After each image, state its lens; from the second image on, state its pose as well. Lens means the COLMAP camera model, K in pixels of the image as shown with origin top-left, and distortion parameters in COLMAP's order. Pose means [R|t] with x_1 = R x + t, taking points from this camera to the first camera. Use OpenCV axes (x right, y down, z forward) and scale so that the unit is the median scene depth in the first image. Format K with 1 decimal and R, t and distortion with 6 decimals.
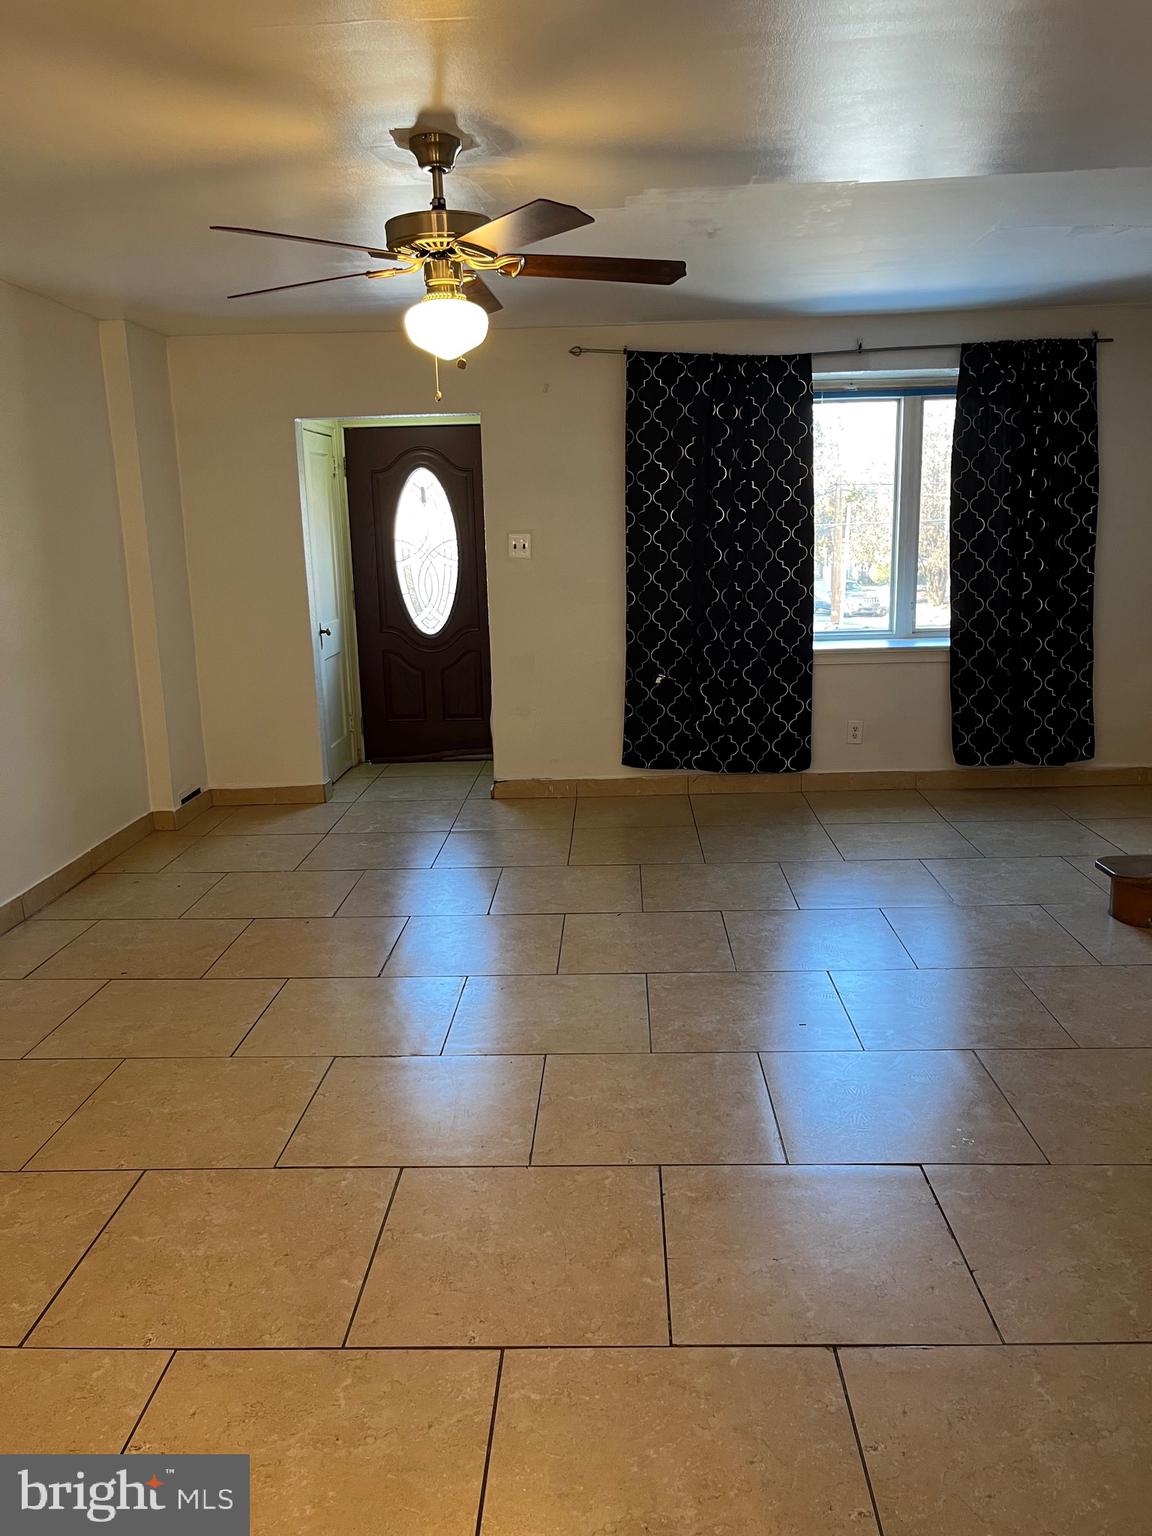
lens RADIAL K [[1139.2, 0, 586.0], [0, 1139.2, 772.2], [0, 0, 1]] dist [0.046279, -0.063256]
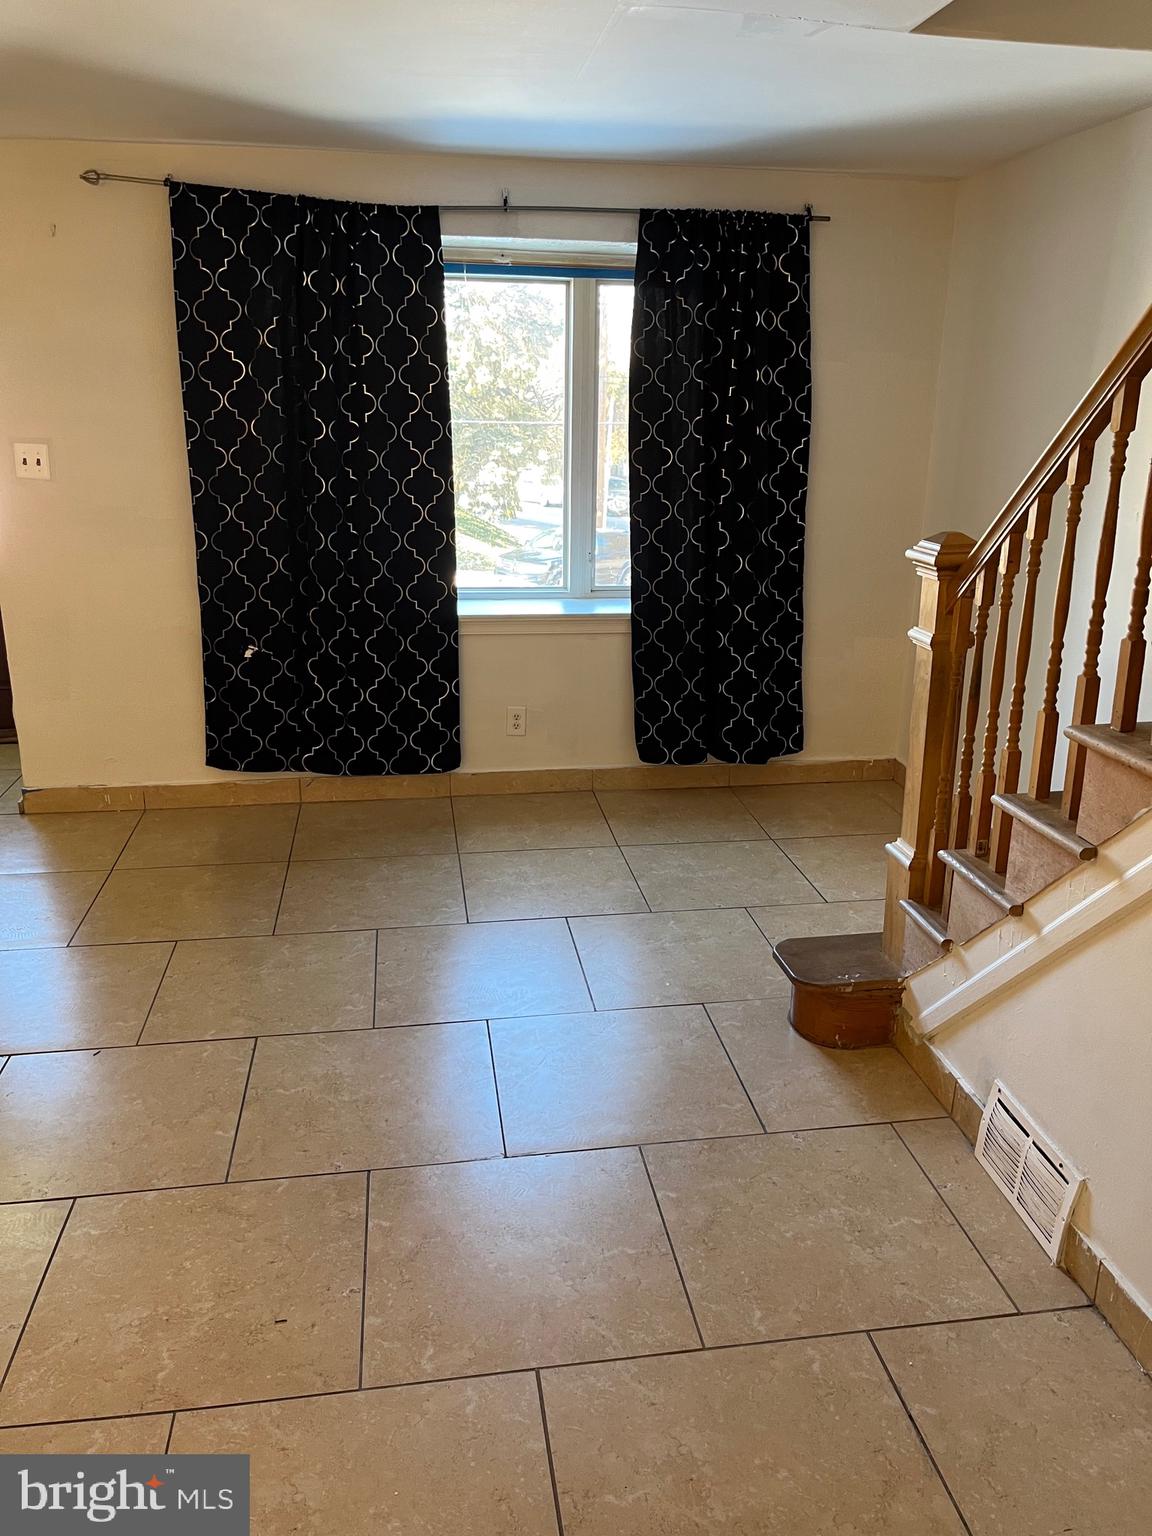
lens RADIAL K [[1139.2, 0, 586.0], [0, 1139.2, 772.2], [0, 0, 1]] dist [0.046279, -0.063256]
pose [[0.982376, -0.016546, 0.186182, 0.142759], [-0.000432, 0.995871, 0.090783, -0.073901], [-0.186915, -0.089264, 0.978312, 0.235624]]
